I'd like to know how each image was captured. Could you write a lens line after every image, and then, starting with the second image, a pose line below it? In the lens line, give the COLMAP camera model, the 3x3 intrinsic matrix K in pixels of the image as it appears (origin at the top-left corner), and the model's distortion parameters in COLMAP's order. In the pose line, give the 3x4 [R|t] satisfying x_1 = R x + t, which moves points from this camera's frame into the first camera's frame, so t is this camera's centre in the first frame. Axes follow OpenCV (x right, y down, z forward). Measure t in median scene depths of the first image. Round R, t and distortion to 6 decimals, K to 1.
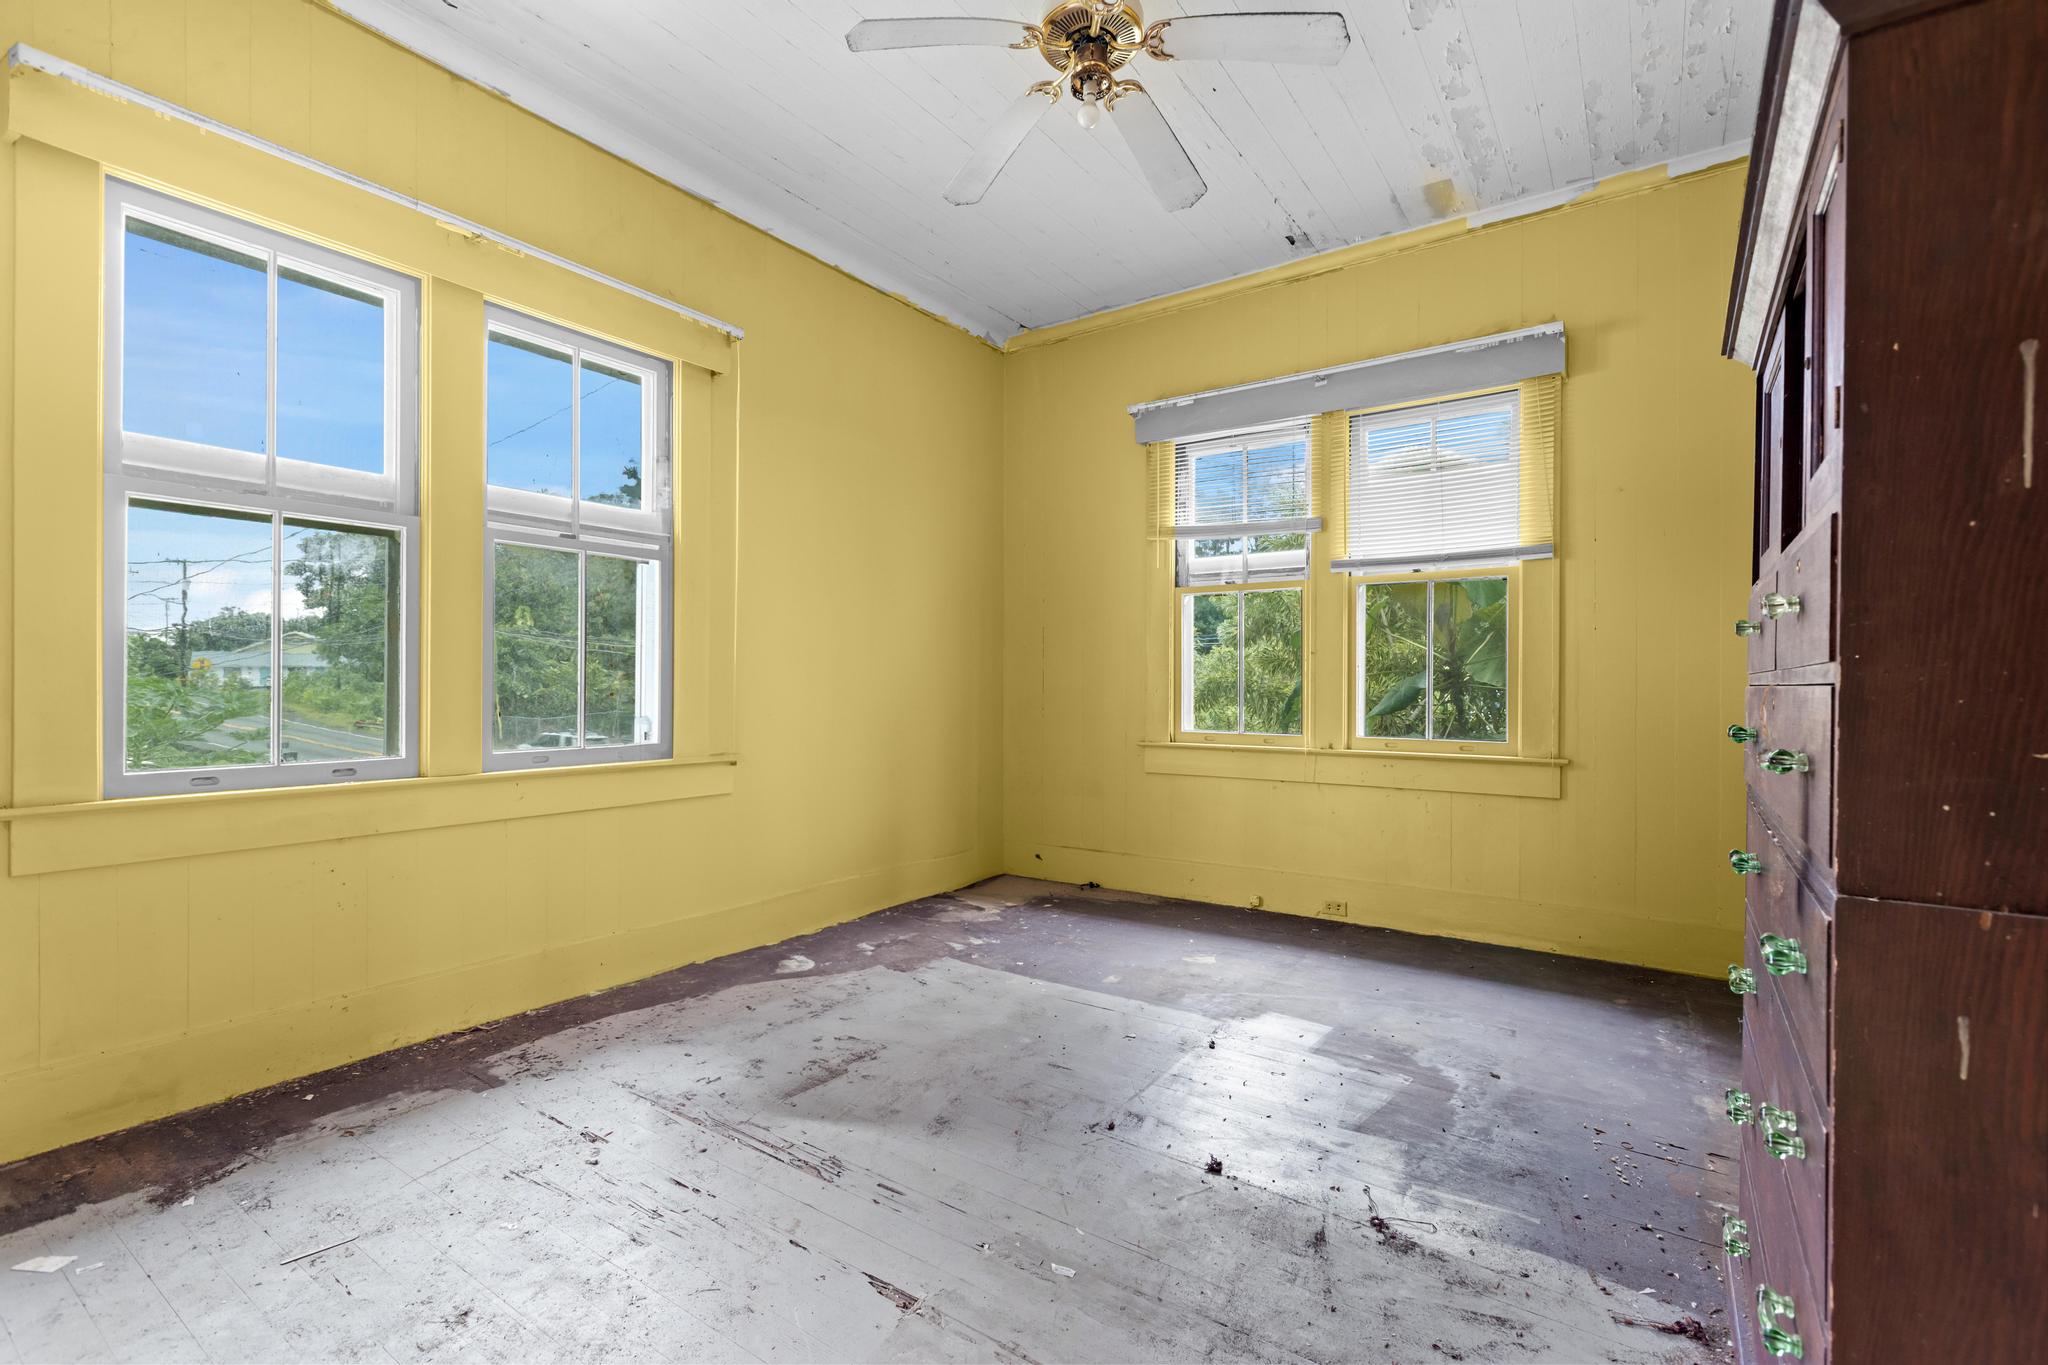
lens RADIAL K [[913.3, 0, 1019.1], [0, 913.3, 686.8], [0, 0, 1]] dist [-0.001524, -0.000181]
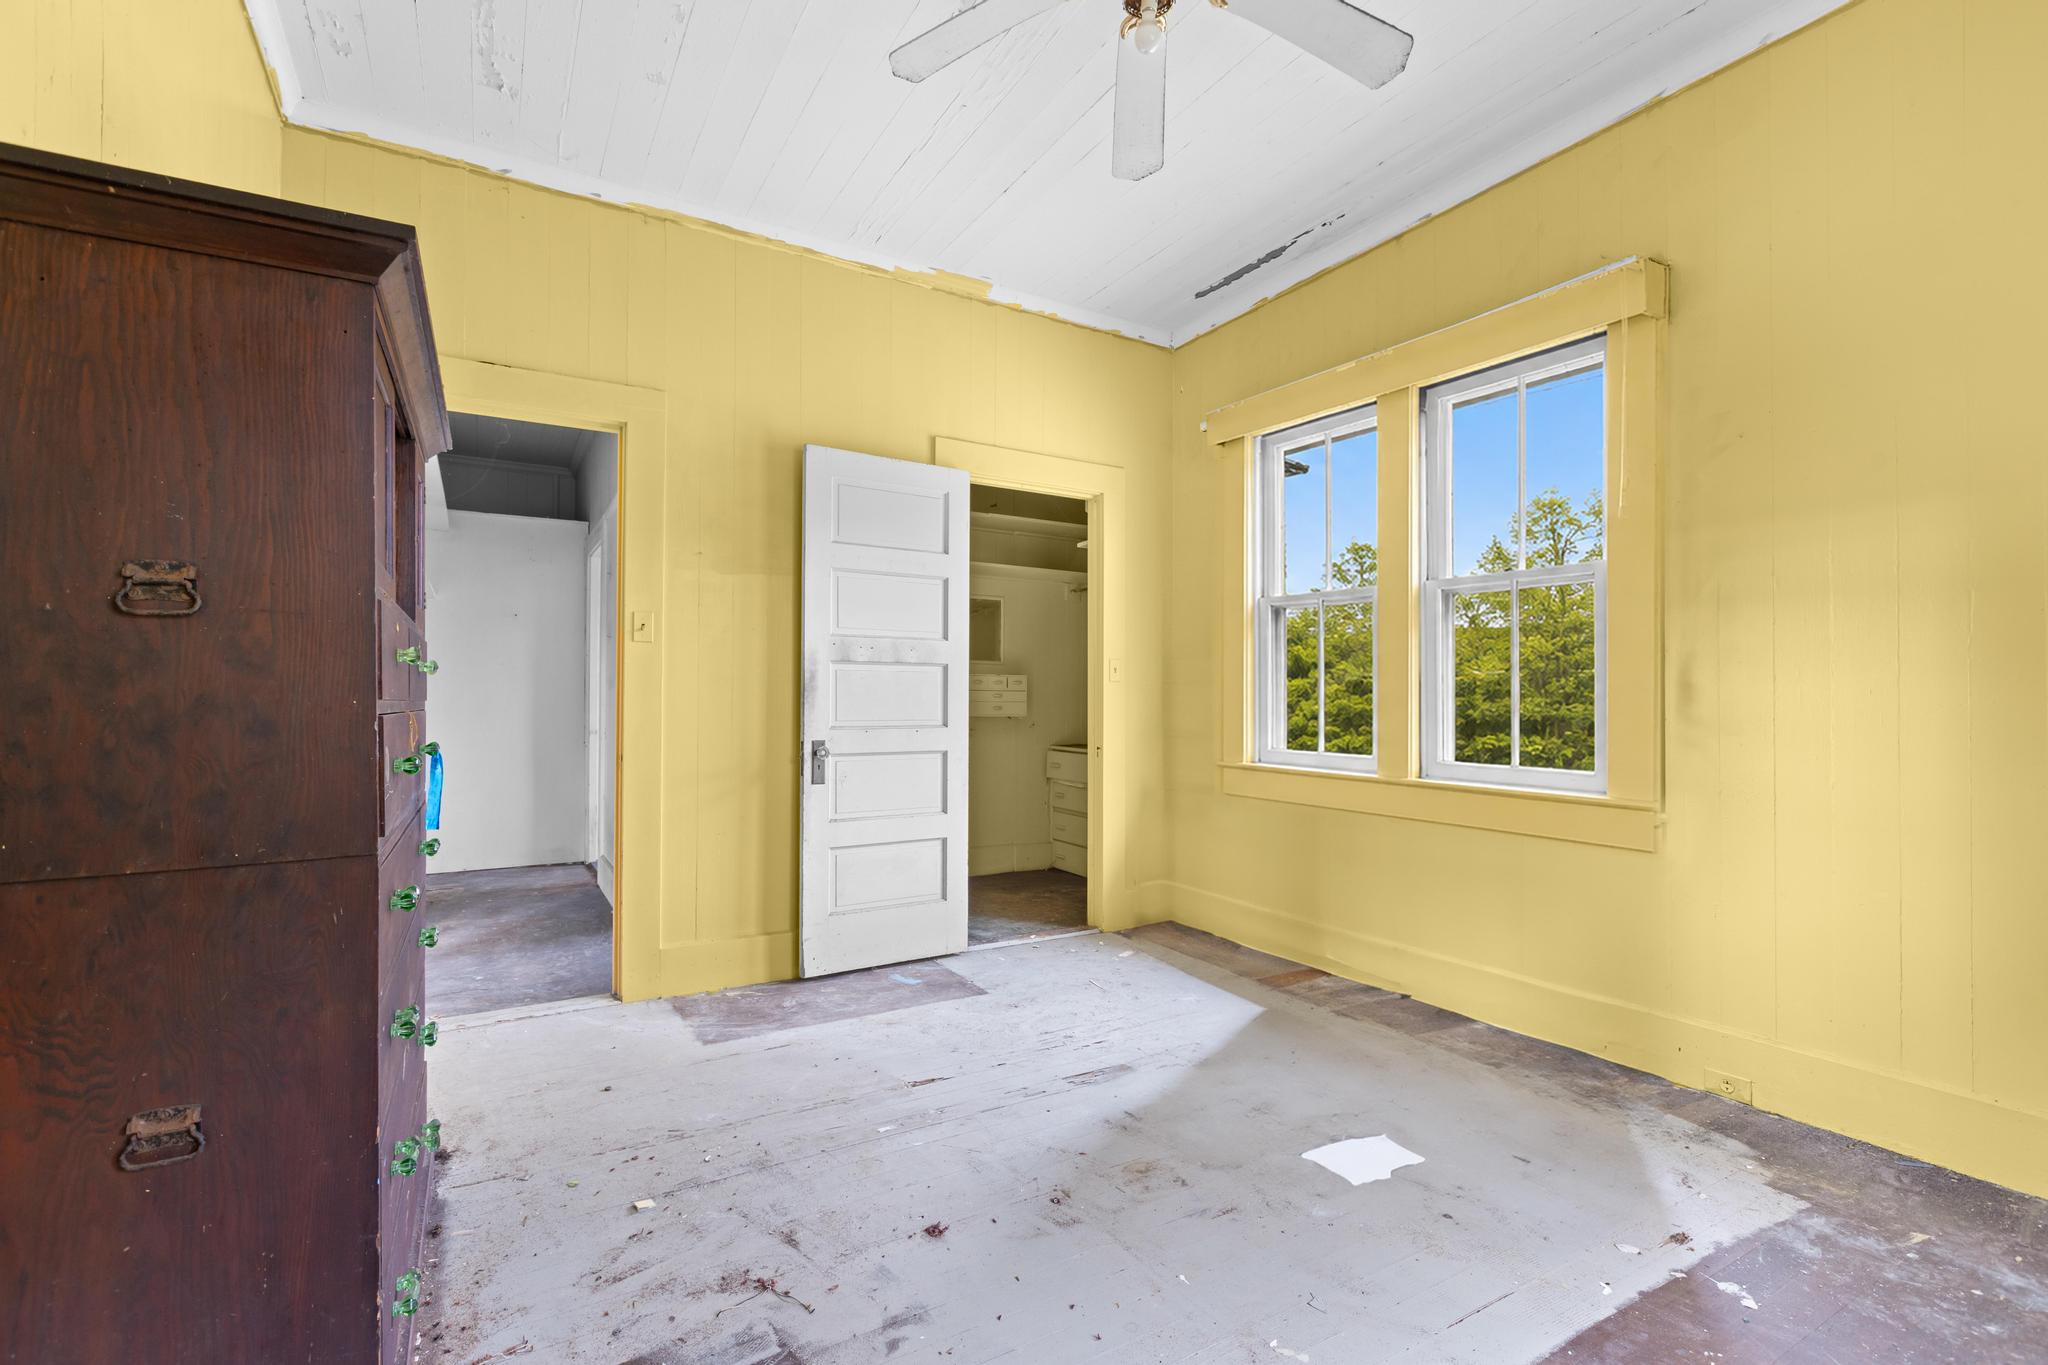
lens RADIAL K [[913.3, 0, 1020.8], [0, 913.3, 693.1], [0, 0, 1]] dist [-0.001524, -0.000181]
pose [[-0.421388, -0.020435, -0.906650, 1.222709], [-0.010782, 0.999788, -0.017523, -0.008537], [0.906816, 0.002391, -0.421519, 1.739550]]
